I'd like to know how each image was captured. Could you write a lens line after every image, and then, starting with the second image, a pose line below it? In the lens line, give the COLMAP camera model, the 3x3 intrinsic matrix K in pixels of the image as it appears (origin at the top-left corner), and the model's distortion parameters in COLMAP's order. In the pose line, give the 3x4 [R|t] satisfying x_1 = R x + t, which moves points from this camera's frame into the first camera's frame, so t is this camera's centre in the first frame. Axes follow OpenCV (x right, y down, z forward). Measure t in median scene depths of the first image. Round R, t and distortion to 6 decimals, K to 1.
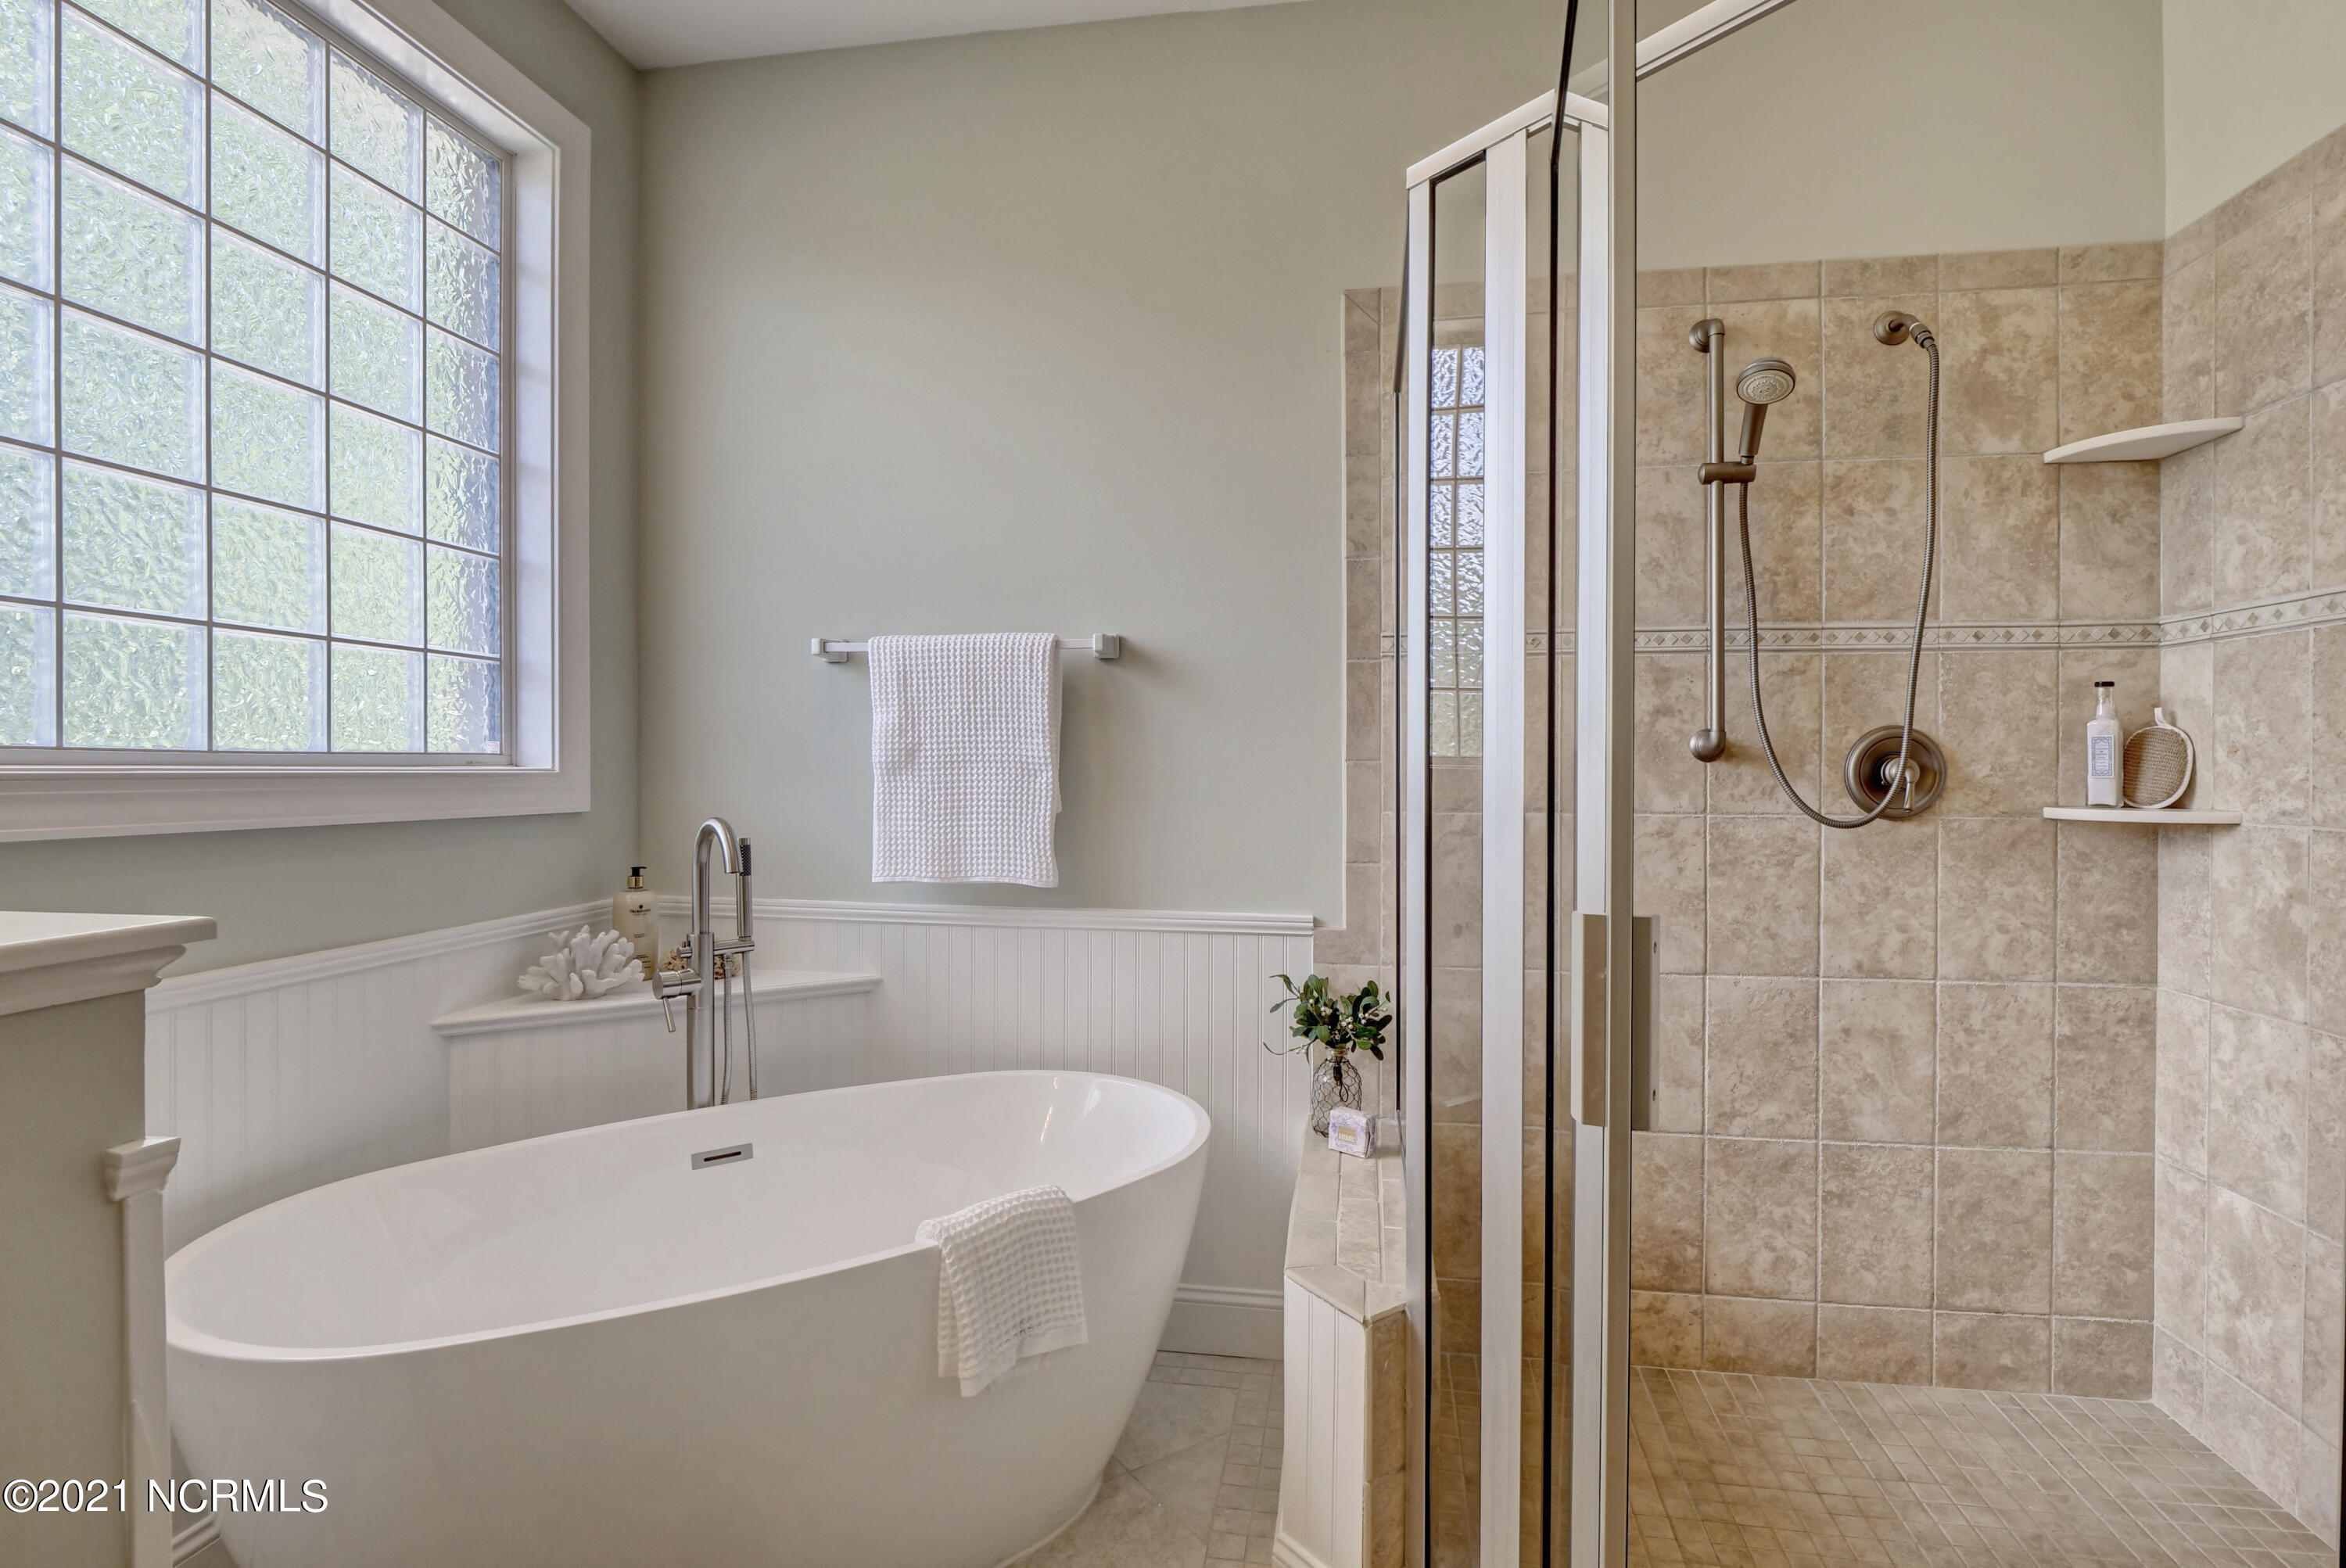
lens RADIAL K [[1145.9, 0, 1180.6], [0, 1145.9, 773.9], [0, 0, 1]] dist [-0.016617, 0.001060]
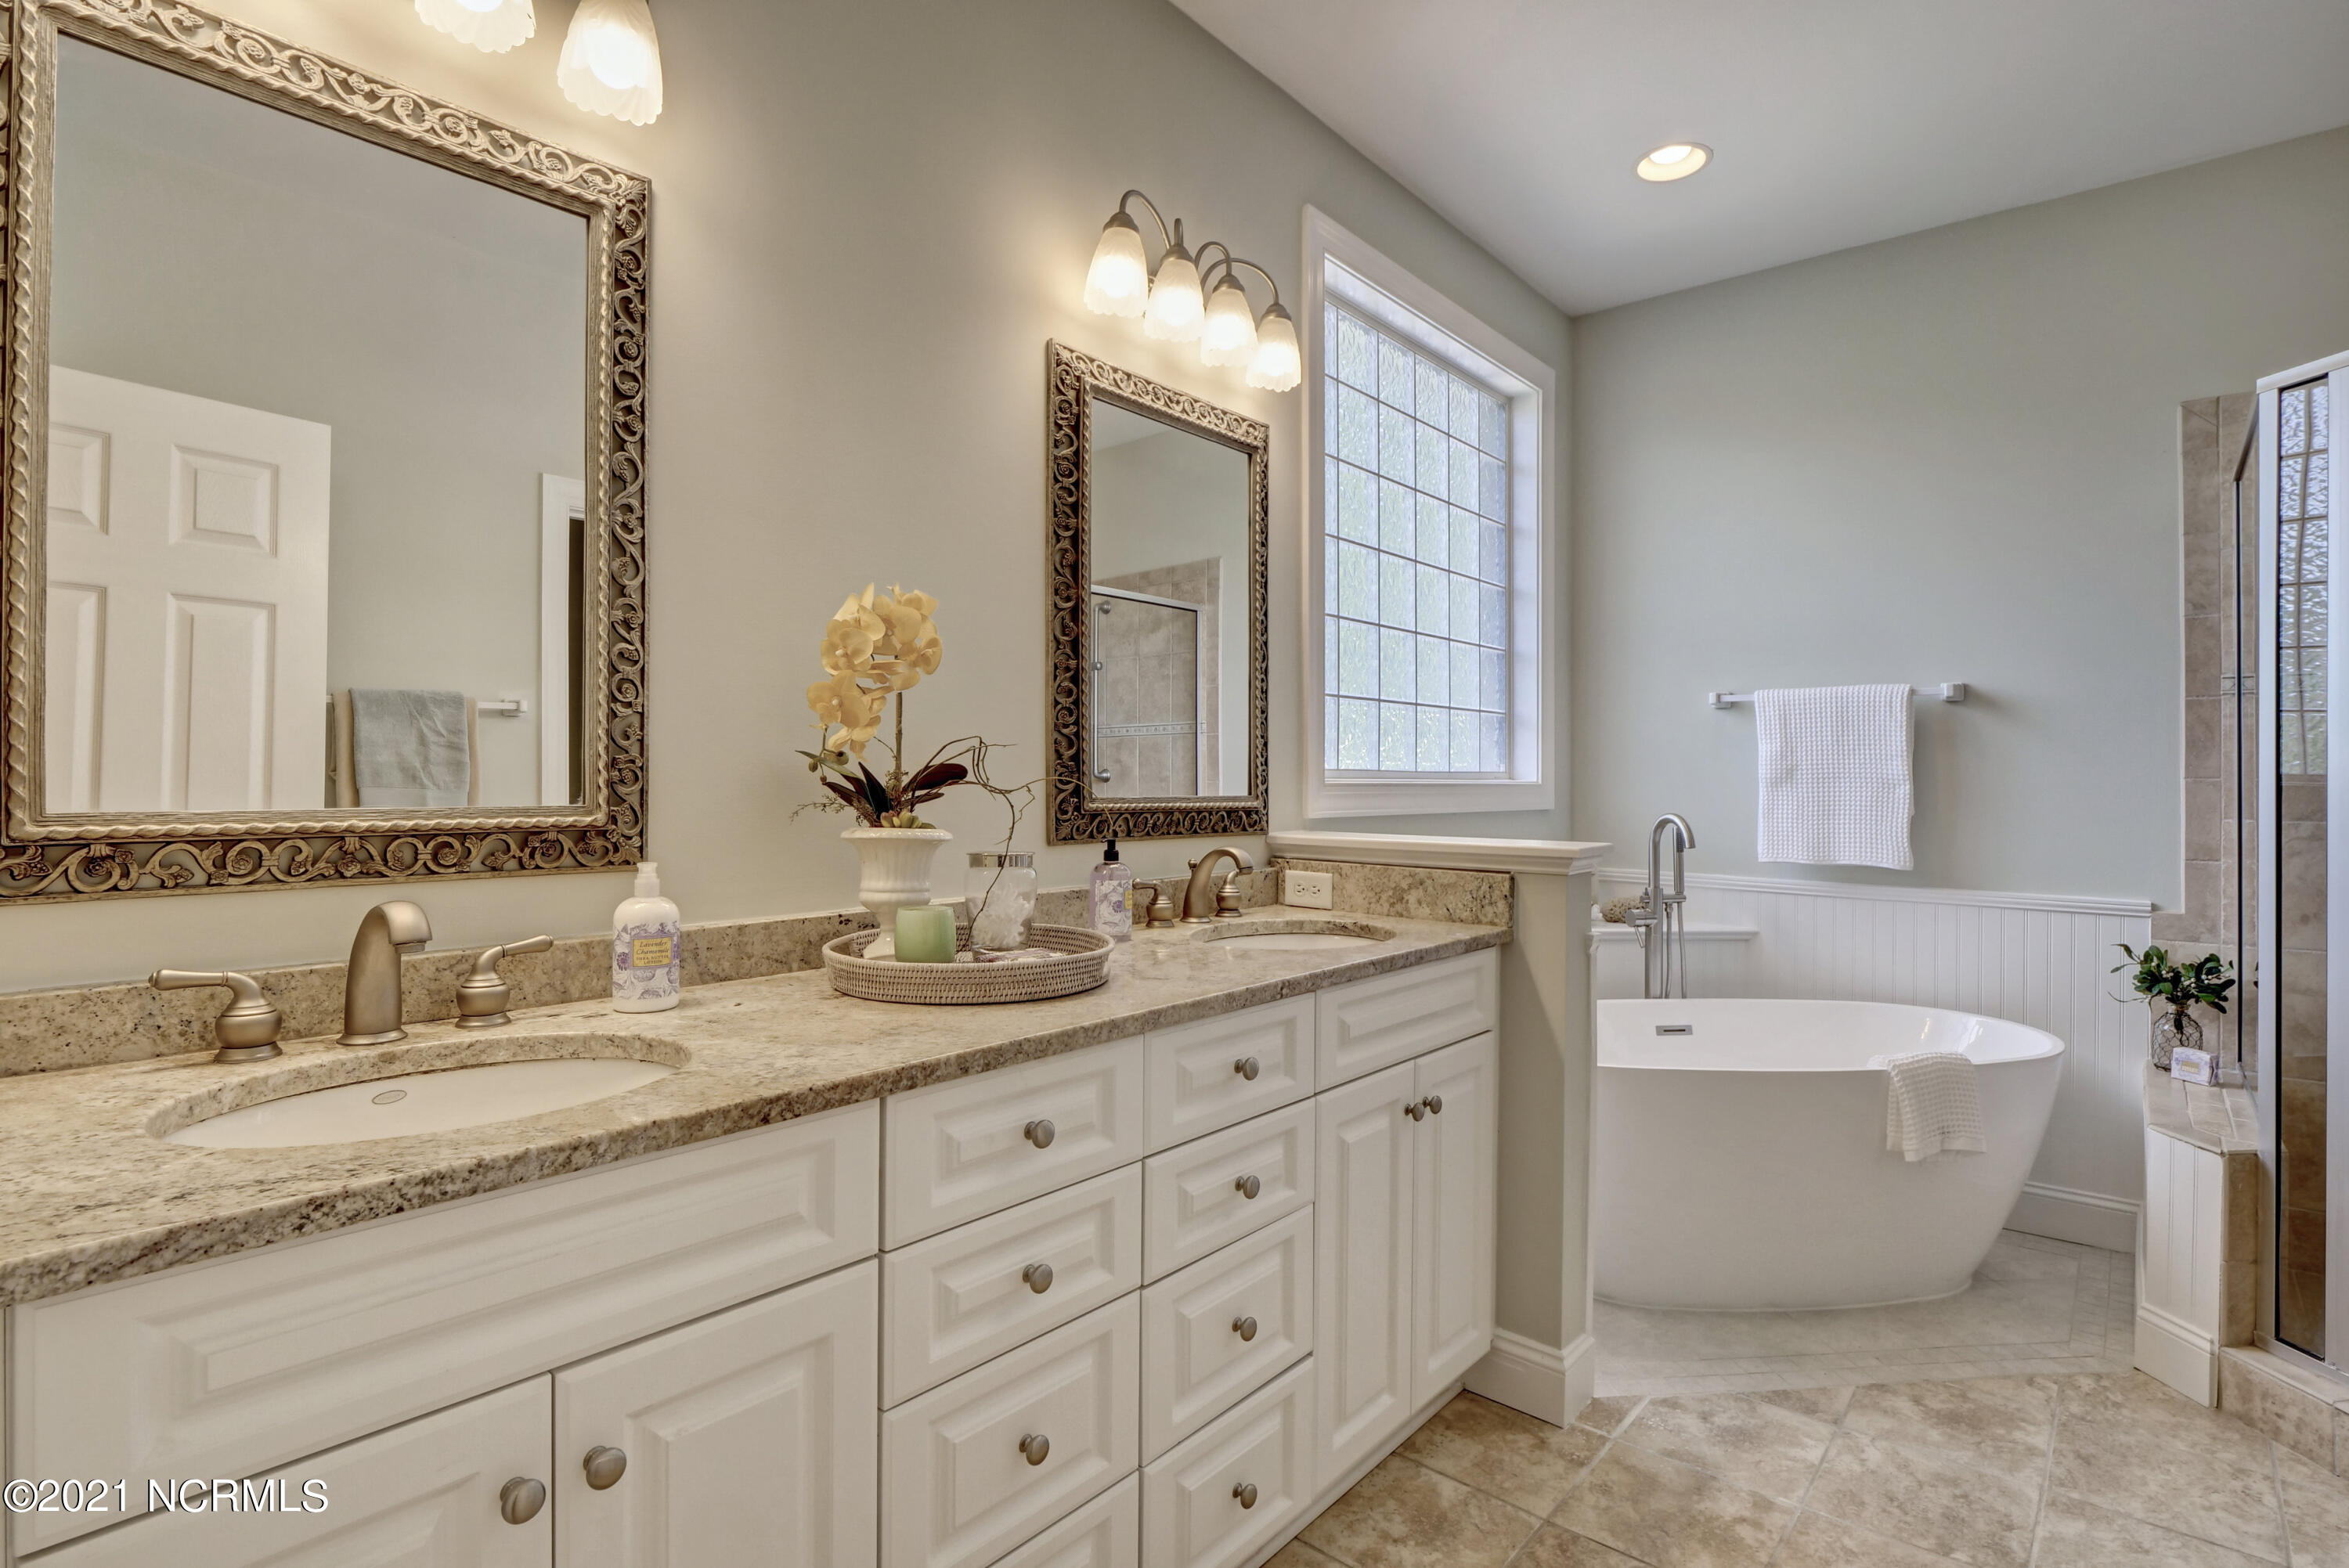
lens RADIAL K [[1167.0, 0, 1176.9], [0, 1167.0, 772.5], [0, 0, 1]] dist [-0.002540, -0.005697]
pose [[0.860622, 0.000200, -0.509245, -0.158812], [-0.007436, 0.999898, -0.012174, 0.006451], [0.509191, 0.014264, 0.860536, -0.657749]]
